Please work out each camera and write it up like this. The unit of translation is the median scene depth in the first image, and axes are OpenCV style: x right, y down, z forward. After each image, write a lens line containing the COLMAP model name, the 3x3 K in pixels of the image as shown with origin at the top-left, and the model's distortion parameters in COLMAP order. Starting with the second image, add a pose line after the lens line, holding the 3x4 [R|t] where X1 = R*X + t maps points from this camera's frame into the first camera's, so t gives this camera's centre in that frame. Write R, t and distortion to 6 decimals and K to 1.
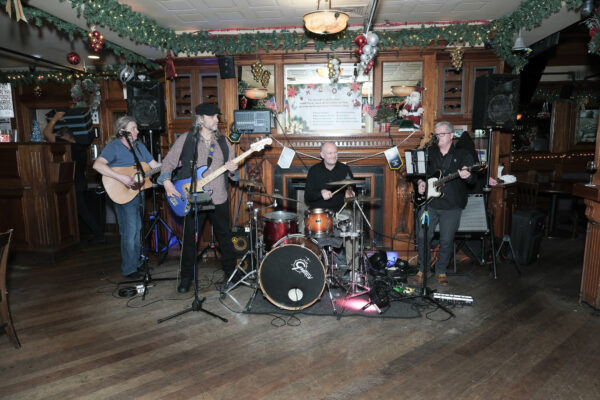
lens RADIAL K [[412.8, 0, 299.3], [0, 412.8, 200.2], [0, 0, 1]] dist [-0.012541, 0.004477]
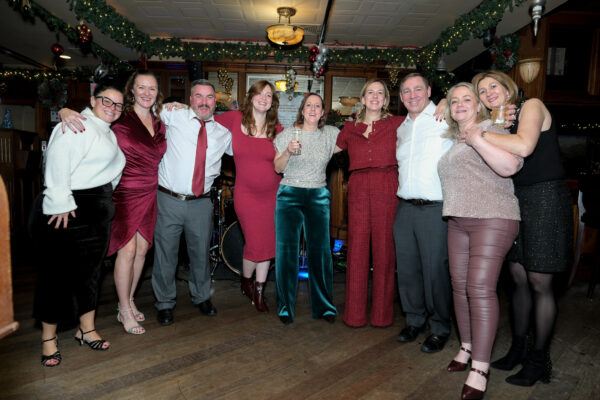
lens RADIAL K [[412.8, 0, 300.8], [0, 412.8, 199.9], [0, 0, 1]] dist [-0.012541, 0.004477]
pose [[0.992378, 0.030223, 0.119463, -0.015730], [-0.021535, 0.997073, -0.073358, 0.106381], [-0.121331, 0.070226, 0.990125, -0.123897]]
